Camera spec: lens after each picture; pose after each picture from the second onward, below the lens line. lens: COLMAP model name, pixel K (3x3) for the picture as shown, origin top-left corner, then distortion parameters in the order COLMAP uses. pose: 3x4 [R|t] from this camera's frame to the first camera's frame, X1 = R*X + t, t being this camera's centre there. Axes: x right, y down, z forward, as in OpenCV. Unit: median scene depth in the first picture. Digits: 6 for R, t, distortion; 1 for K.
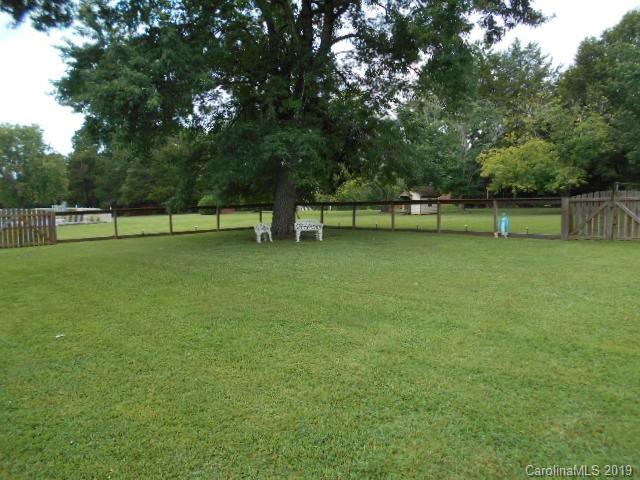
lens RADIAL K [[509.5, 0, 320.9], [0, 509.5, 238.8], [0, 0, 1]] dist [-0.002669, 0.006260]
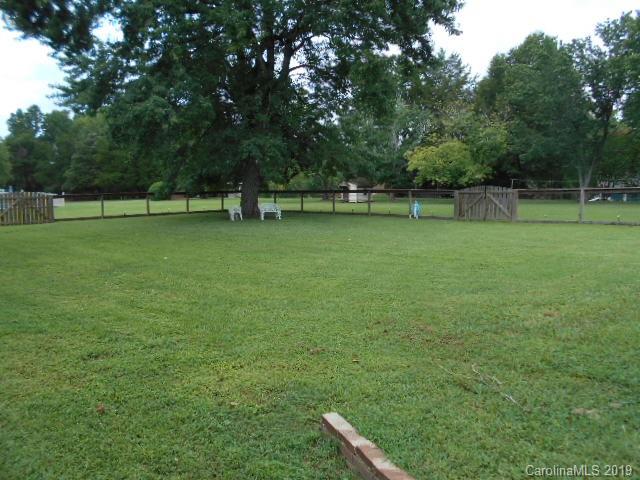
lens RADIAL K [[509.5, 0, 320.9], [0, 509.5, 238.8], [0, 0, 1]] dist [-0.002669, 0.006260]
pose [[0.992869, 0.004341, 0.119131, -0.029935], [-0.006996, 0.999736, 0.021878, 0.013524], [-0.119004, -0.022555, 0.992638, -0.185167]]
